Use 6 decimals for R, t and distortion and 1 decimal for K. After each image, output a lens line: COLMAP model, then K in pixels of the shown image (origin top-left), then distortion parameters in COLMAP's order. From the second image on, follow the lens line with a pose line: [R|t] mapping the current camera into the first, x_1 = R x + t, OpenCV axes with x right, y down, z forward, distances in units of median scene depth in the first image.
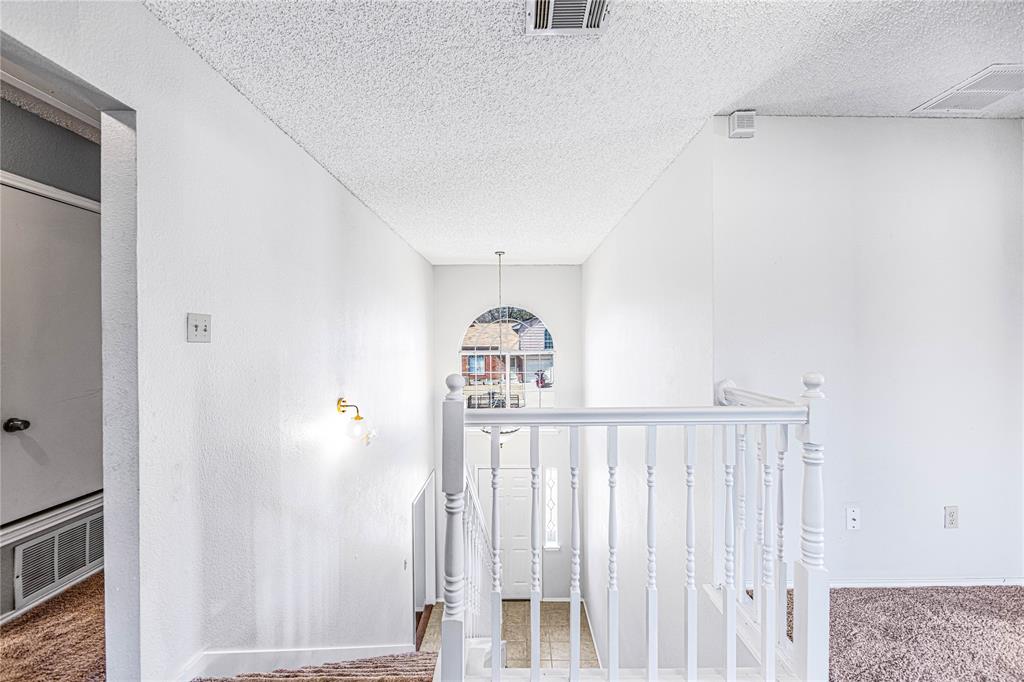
lens RADIAL K [[401.3, 0, 514.2], [0, 401.3, 341.5], [0, 0, 1]] dist [-0.001953, -0.000194]
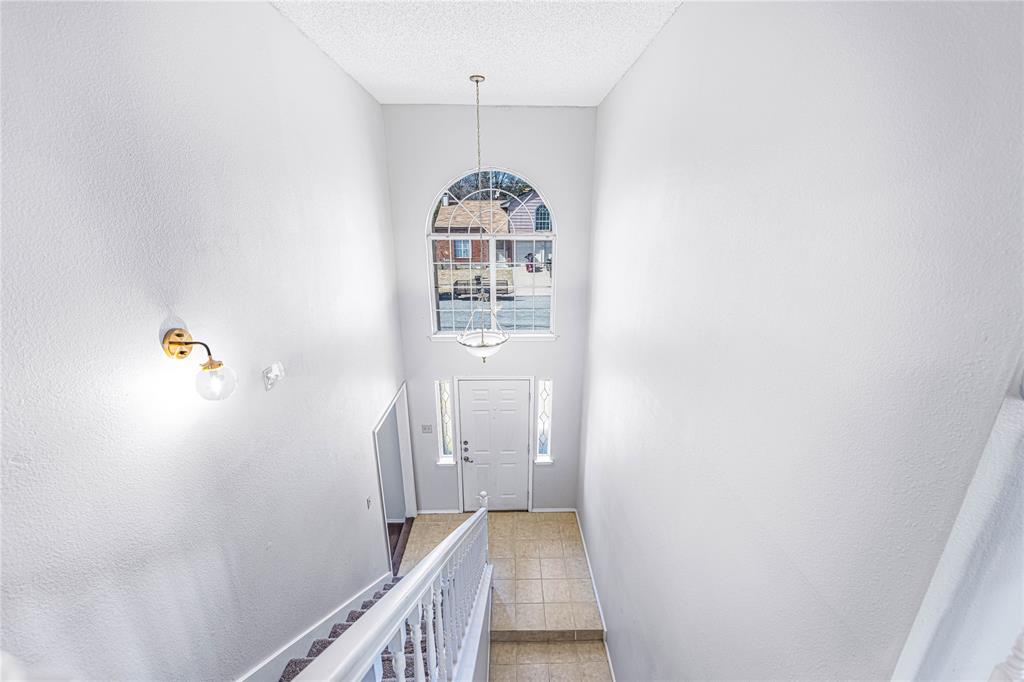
lens RADIAL K [[401.3, 0, 515.0], [0, 401.3, 340.8], [0, 0, 1]] dist [-0.001953, -0.000194]
pose [[0.999577, -0.001895, 0.029005, 0.004704], [-0.006442, 0.958618, 0.284622, 0.000433], [-0.028344, -0.284689, 0.958201, 0.220661]]
